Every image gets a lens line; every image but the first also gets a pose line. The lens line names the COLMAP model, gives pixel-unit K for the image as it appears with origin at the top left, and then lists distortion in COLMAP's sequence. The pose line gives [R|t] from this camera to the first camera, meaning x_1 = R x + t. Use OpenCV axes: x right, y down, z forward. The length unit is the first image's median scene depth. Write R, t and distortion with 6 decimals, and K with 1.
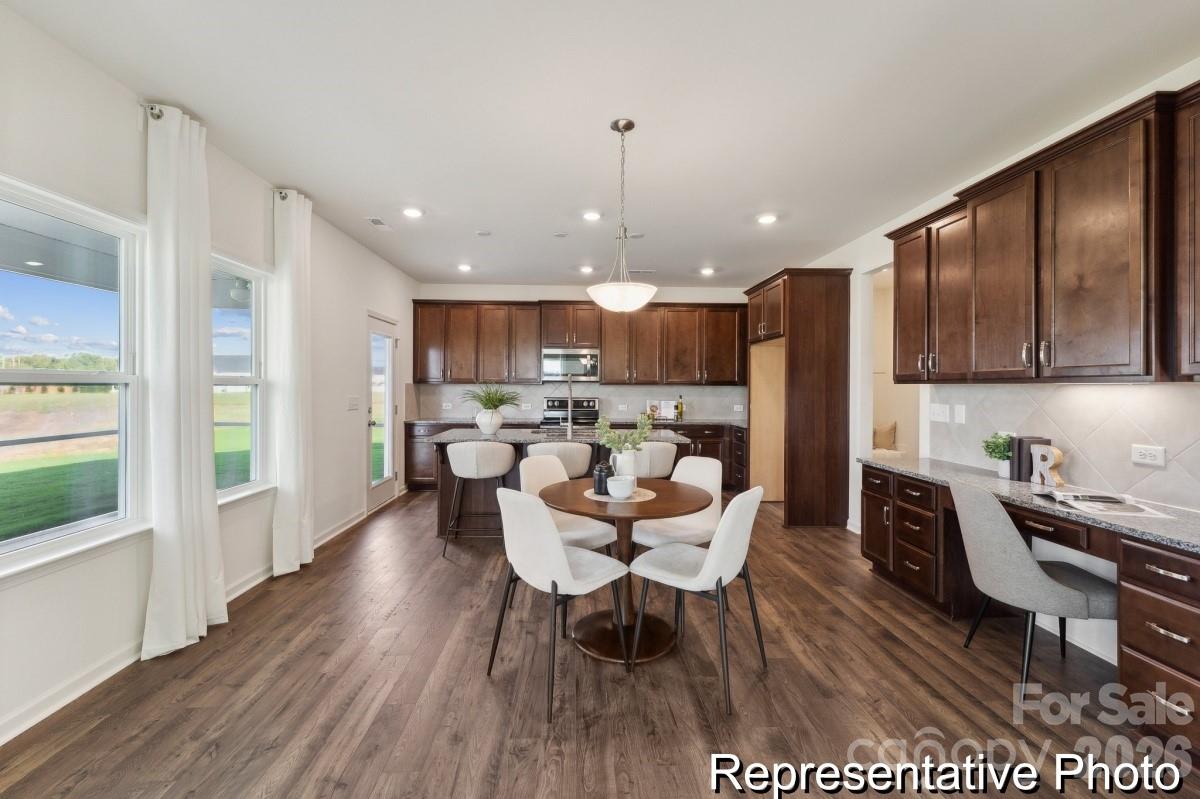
lens RADIAL K [[489.7, 0, 598.4], [0, 489.7, 390.5], [0, 0, 1]] dist [-0.003501, -0.000244]
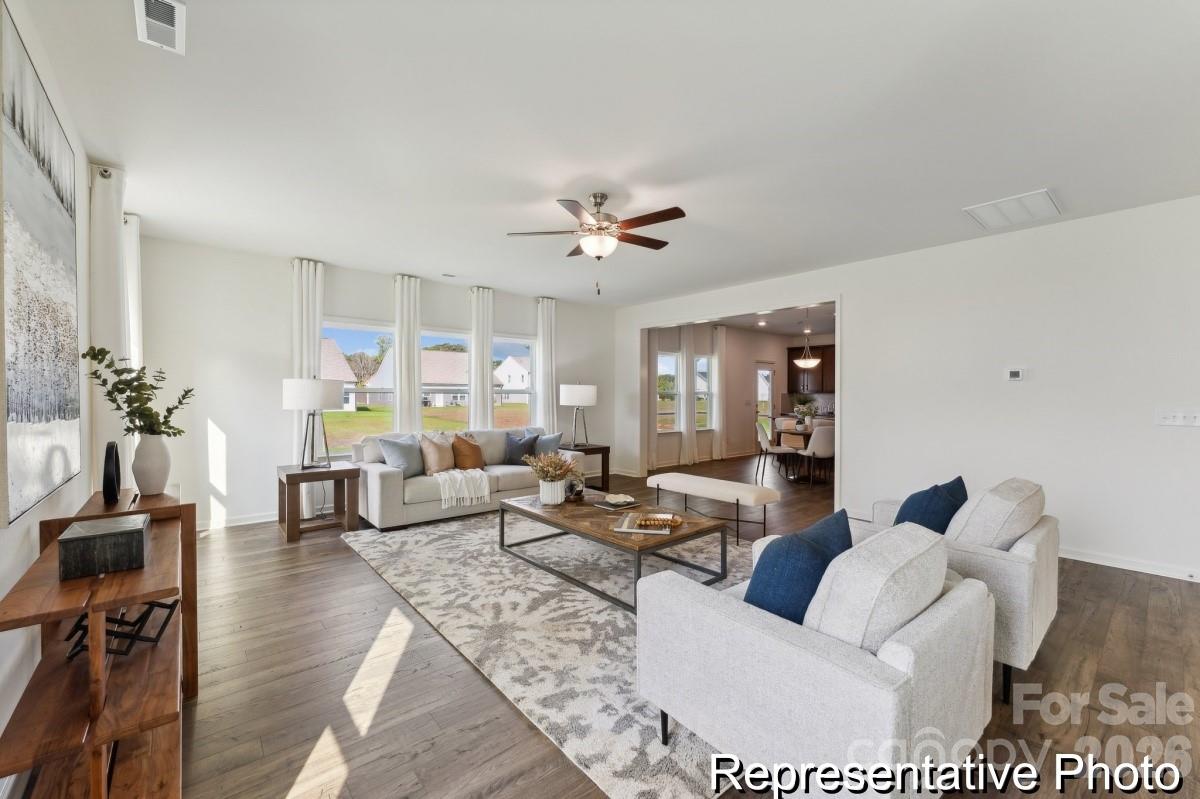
lens RADIAL K [[489.7, 0, 599.8], [0, 489.7, 399.7], [0, 0, 1]] dist [-0.003501, -0.000244]
pose [[0.607015, -0.011627, -0.794606, 0.703842], [0.010745, 0.999922, -0.006423, 0.015169], [0.794618, -0.004640, 0.607092, -0.741049]]
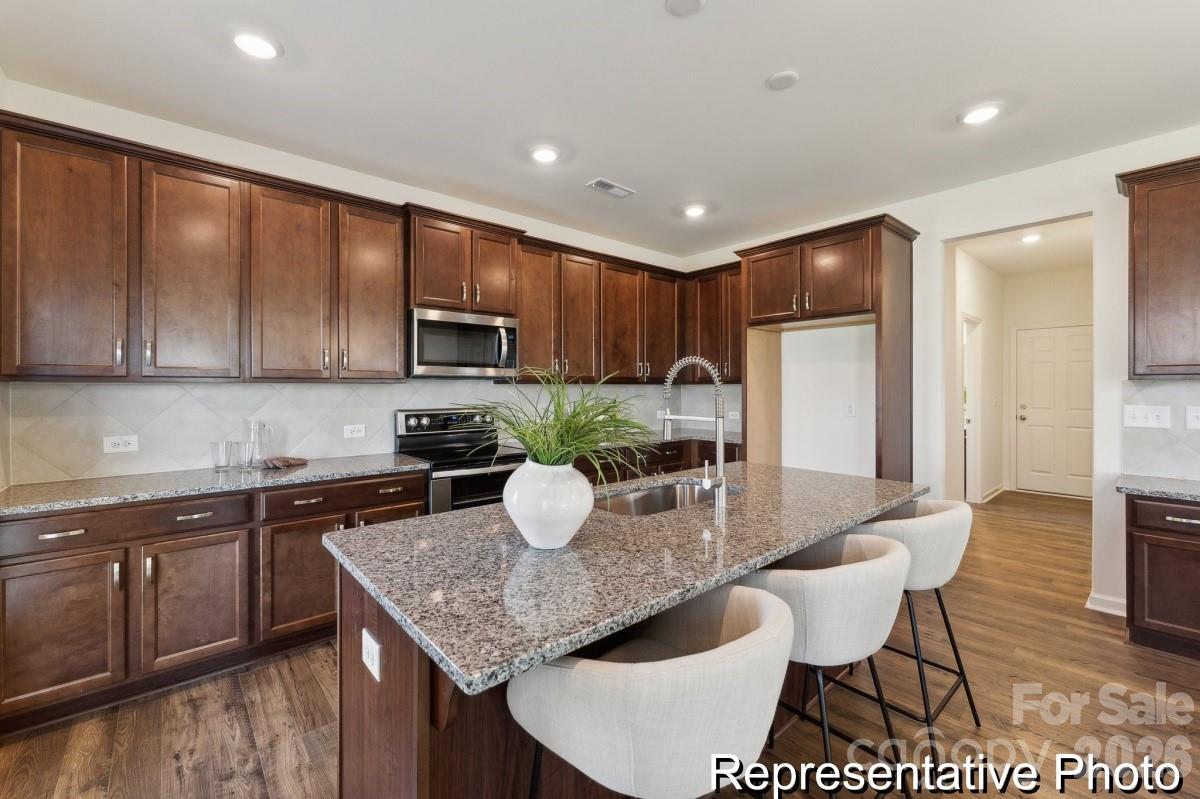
lens RADIAL K [[489.7, 0, 601.0], [0, 489.7, 399.4], [0, 0, 1]] dist [-0.003501, -0.000244]
pose [[0.782407, -0.022952, 0.622345, -0.263623], [0.010874, 0.999672, 0.023196, -0.005725], [-0.622673, -0.011381, 0.782400, 0.502152]]
